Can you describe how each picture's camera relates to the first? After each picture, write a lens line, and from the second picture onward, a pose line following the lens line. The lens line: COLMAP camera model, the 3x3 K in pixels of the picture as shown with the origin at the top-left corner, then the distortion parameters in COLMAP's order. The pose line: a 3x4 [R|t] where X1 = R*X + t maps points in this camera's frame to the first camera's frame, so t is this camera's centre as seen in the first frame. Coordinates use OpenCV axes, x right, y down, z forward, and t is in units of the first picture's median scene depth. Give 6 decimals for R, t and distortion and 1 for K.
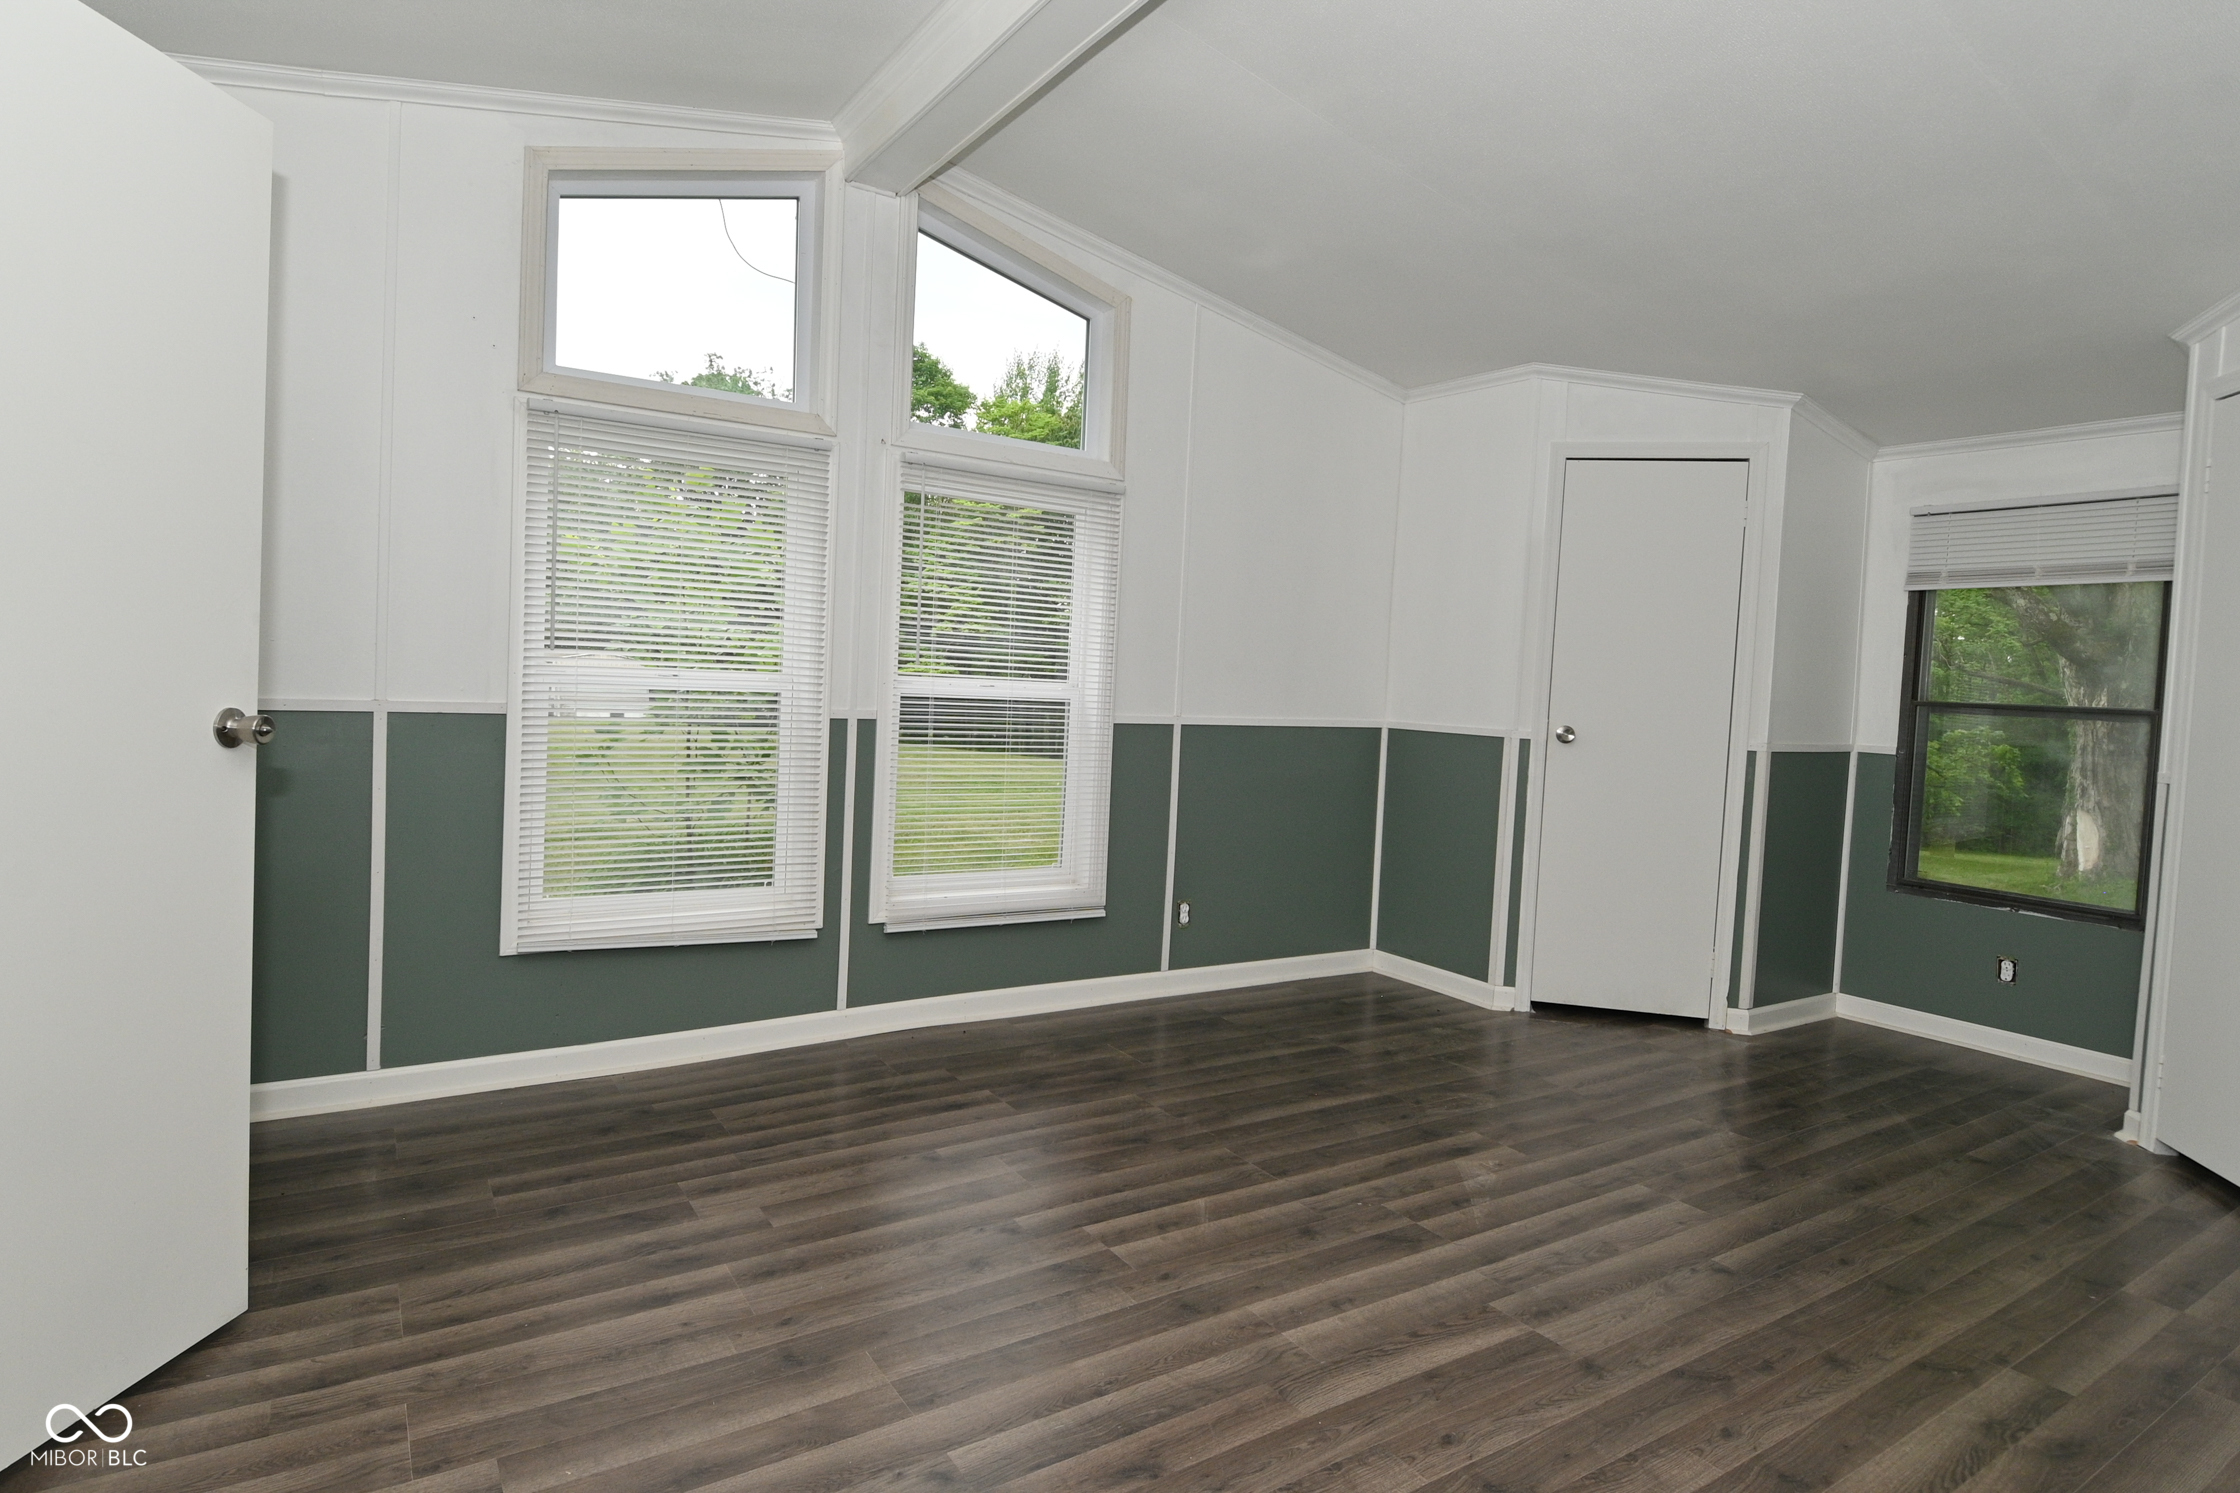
lens RADIAL K [[1189.3, 0, 1113.0], [0, 1189.3, 728.8], [0, 0, 1]] dist [0.014998, -0.026509]
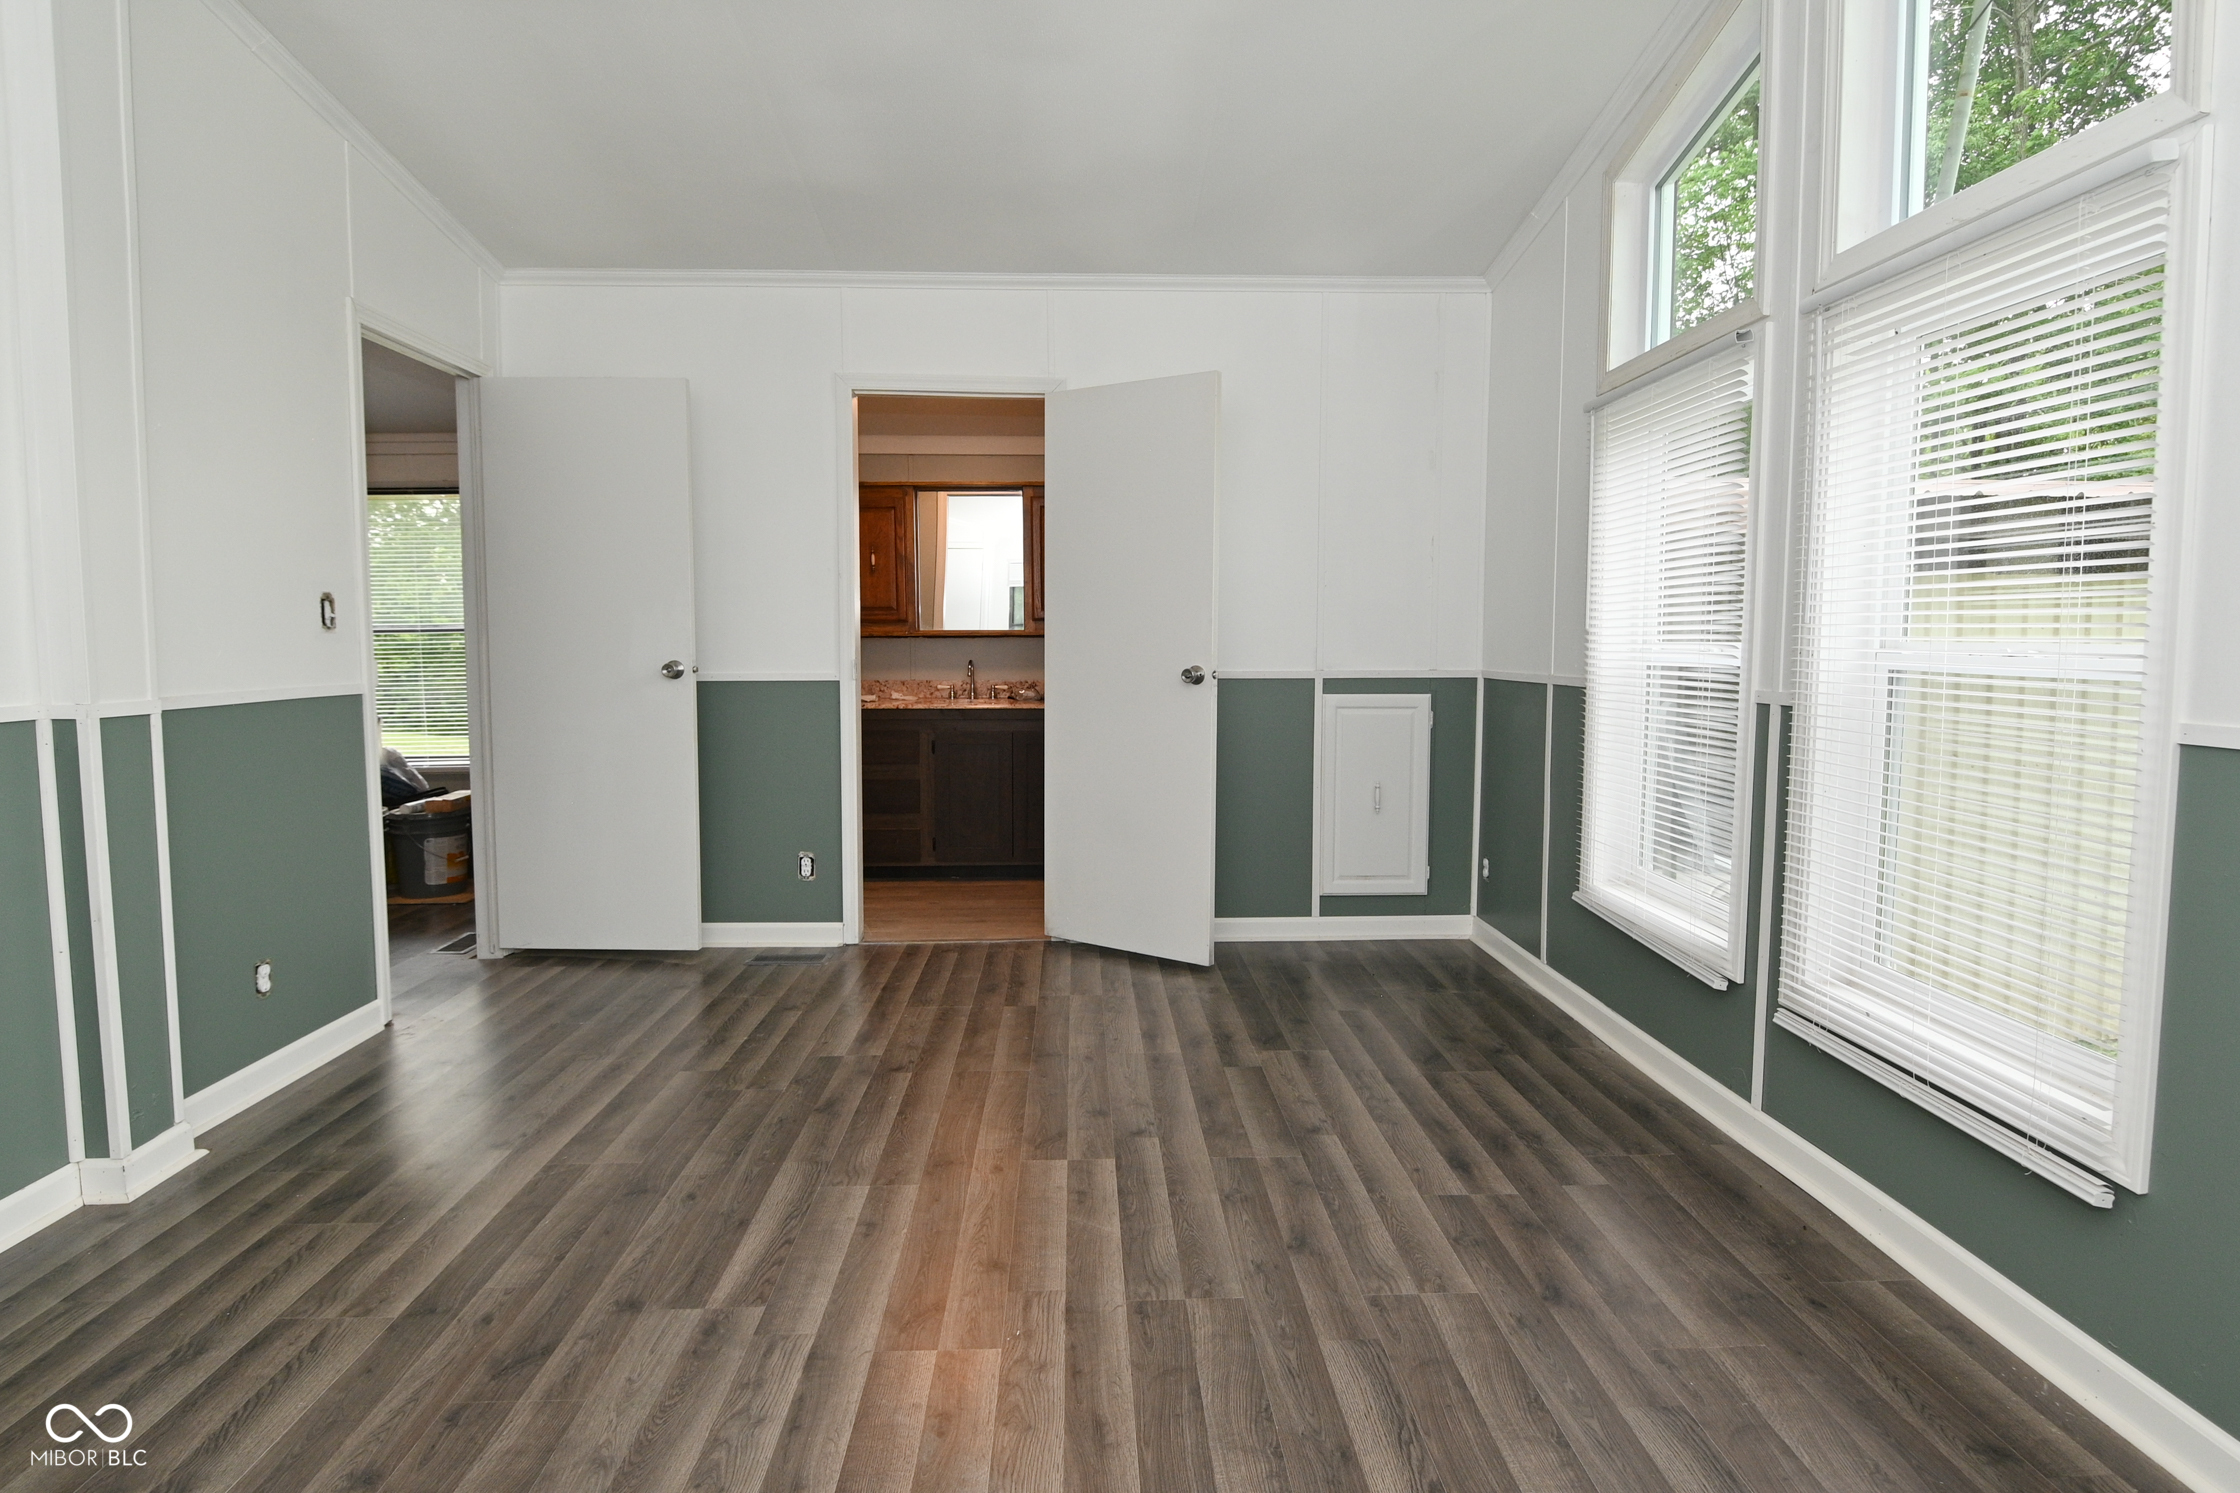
lens RADIAL K [[1189.3, 0, 1113.0], [0, 1189.3, 728.8], [0, 0, 1]] dist [0.014998, -0.026509]
pose [[-0.516083, 0.023132, -0.856226, 0.853741], [-0.060608, 0.996143, 0.063443, -0.019257], [0.854392, 0.084636, -0.512691, 1.501157]]
